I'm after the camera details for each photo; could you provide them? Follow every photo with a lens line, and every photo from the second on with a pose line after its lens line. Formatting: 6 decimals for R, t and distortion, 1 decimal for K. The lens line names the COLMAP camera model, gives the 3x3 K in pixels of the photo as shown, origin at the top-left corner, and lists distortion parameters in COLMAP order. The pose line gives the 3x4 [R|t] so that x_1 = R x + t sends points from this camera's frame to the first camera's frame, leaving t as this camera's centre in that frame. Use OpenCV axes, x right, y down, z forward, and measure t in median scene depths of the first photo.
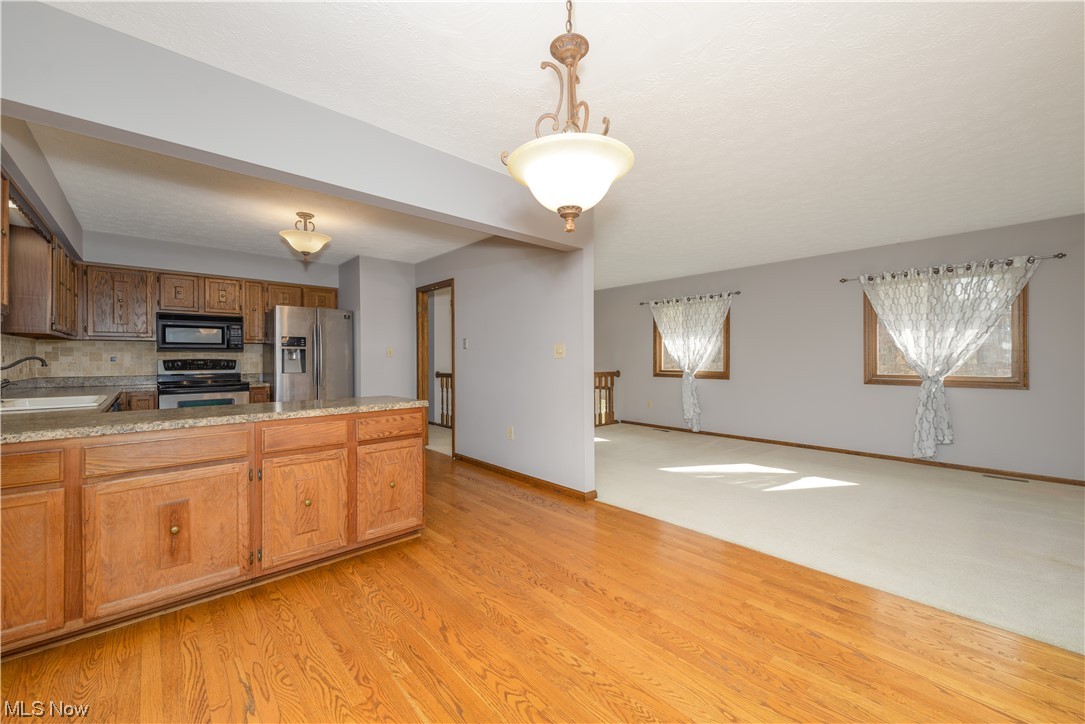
lens RADIAL K [[424.8, 0, 542.5], [0, 424.8, 362.0], [0, 0, 1]] dist [0.000167, -0.005275]
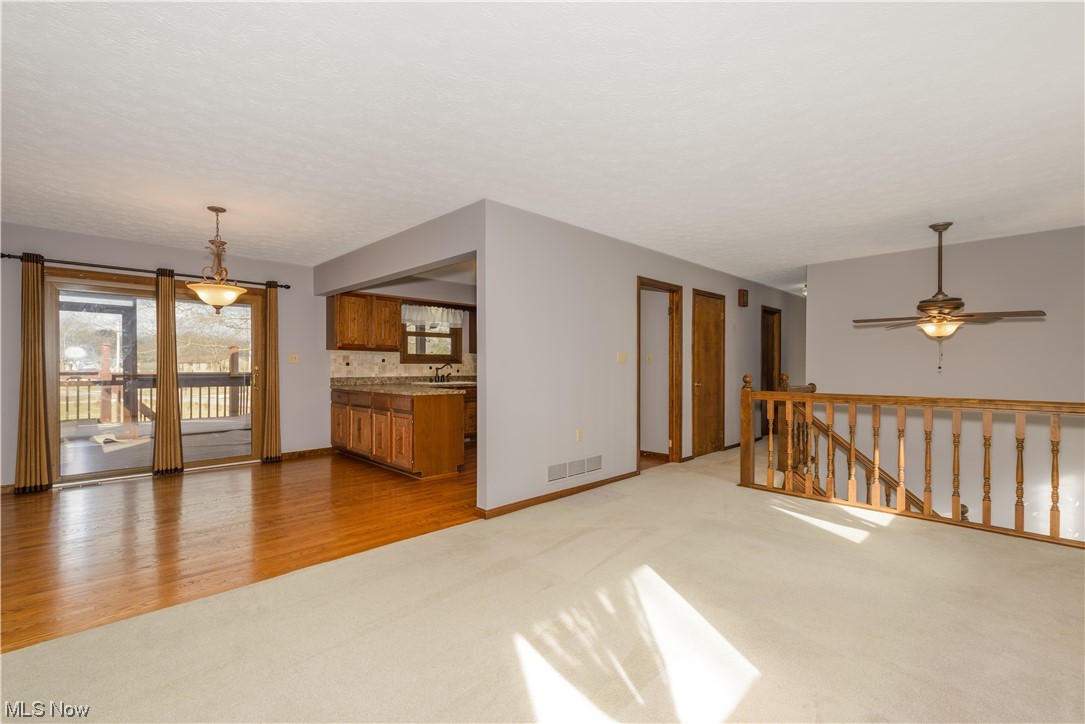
lens RADIAL K [[472.2, 0, 538.6], [0, 472.2, 367.2], [0, 0, 1]] dist [-0.000938, -0.000052]
pose [[0.040332, 0.005837, -0.999169, 0.914563], [-0.009193, 0.999943, 0.005471, -0.008171], [0.999144, 0.008965, 0.040384, 0.860207]]
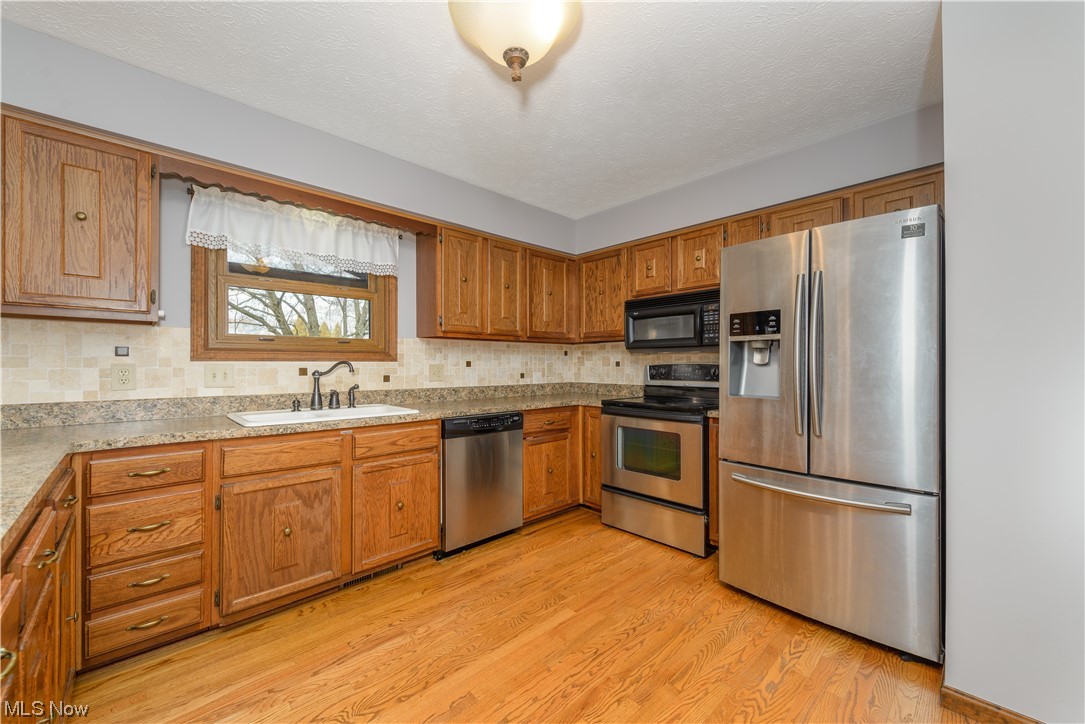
lens RADIAL K [[433.0, 0, 536.0], [0, 433.0, 362.0], [0, 0, 1]] dist [-0.013513, -0.000101]
pose [[0.009761, -0.004852, -0.999941, -0.161608], [-0.006514, 0.999967, -0.004915, -0.005826], [0.999931, 0.006562, 0.009729, 0.859445]]
